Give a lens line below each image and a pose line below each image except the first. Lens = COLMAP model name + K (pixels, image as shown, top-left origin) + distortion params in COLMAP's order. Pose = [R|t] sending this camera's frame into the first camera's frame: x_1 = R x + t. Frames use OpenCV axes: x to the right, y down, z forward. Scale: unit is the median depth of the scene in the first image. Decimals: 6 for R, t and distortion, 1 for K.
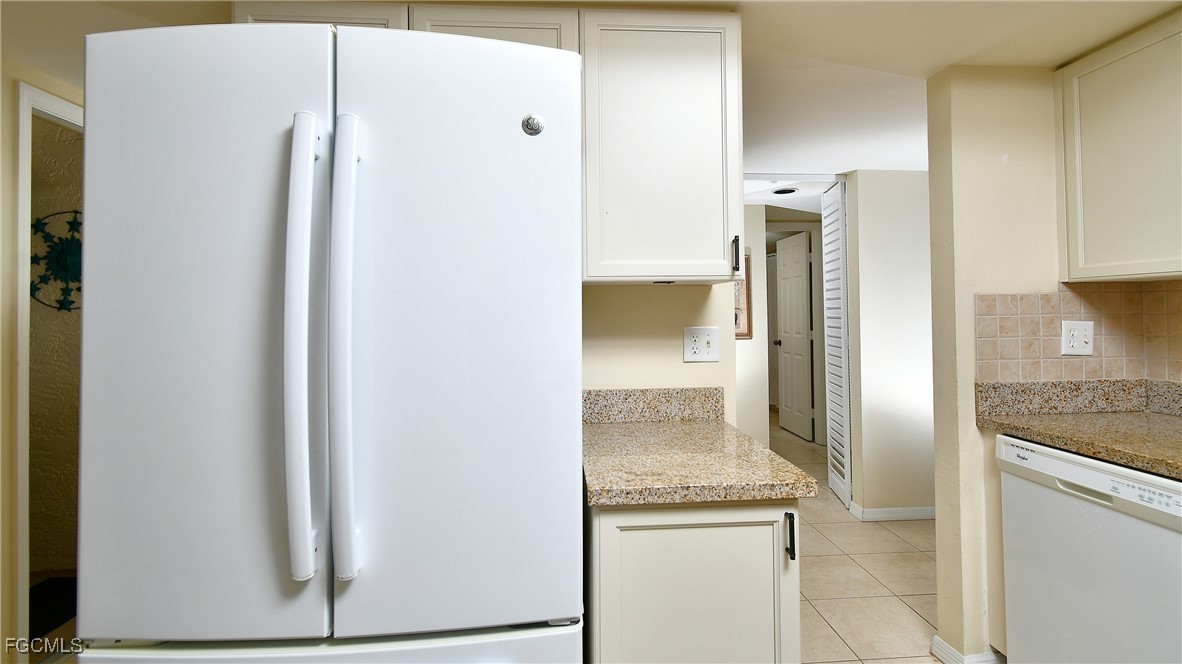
lens RADIAL K [[571.6, 0, 594.3], [0, 571.6, 299.9], [0, 0, 1]] dist [0.004611, -0.002741]
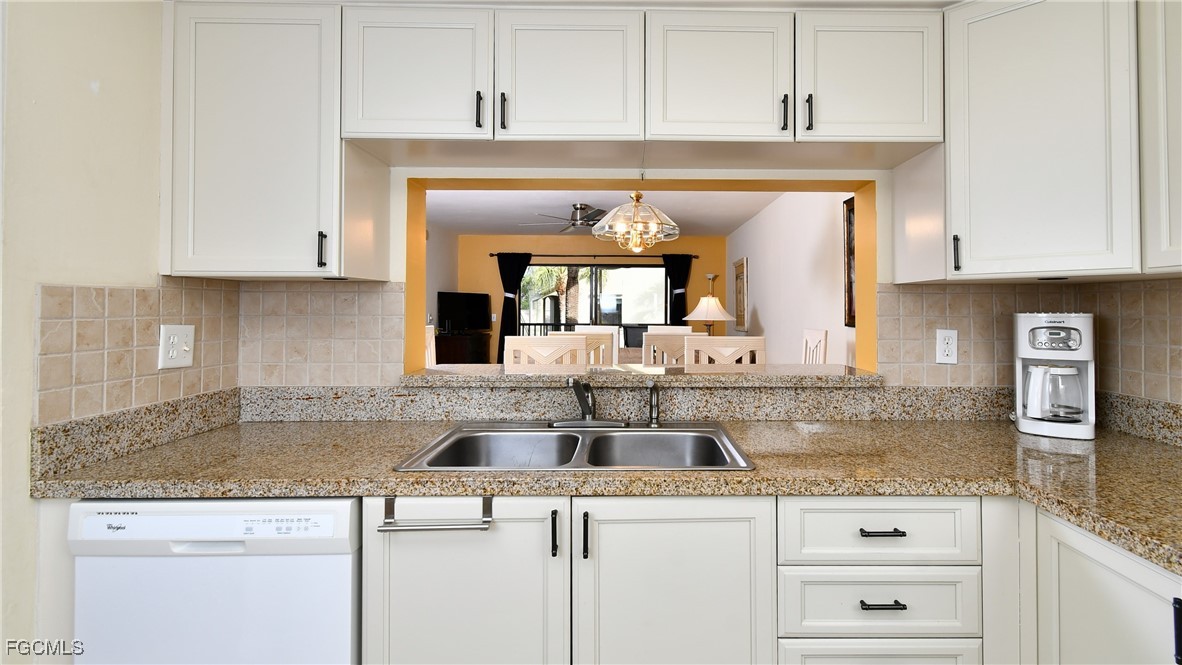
lens RADIAL K [[571.6, 0, 630.5], [0, 571.6, 300.0], [0, 0, 1]] dist [0.004611, -0.002741]
pose [[0.073049, 0.024905, 0.997017, 0.095999], [-0.029110, 0.999315, -0.022830, 0.002223], [-0.996903, -0.027355, 0.073724, 0.317681]]
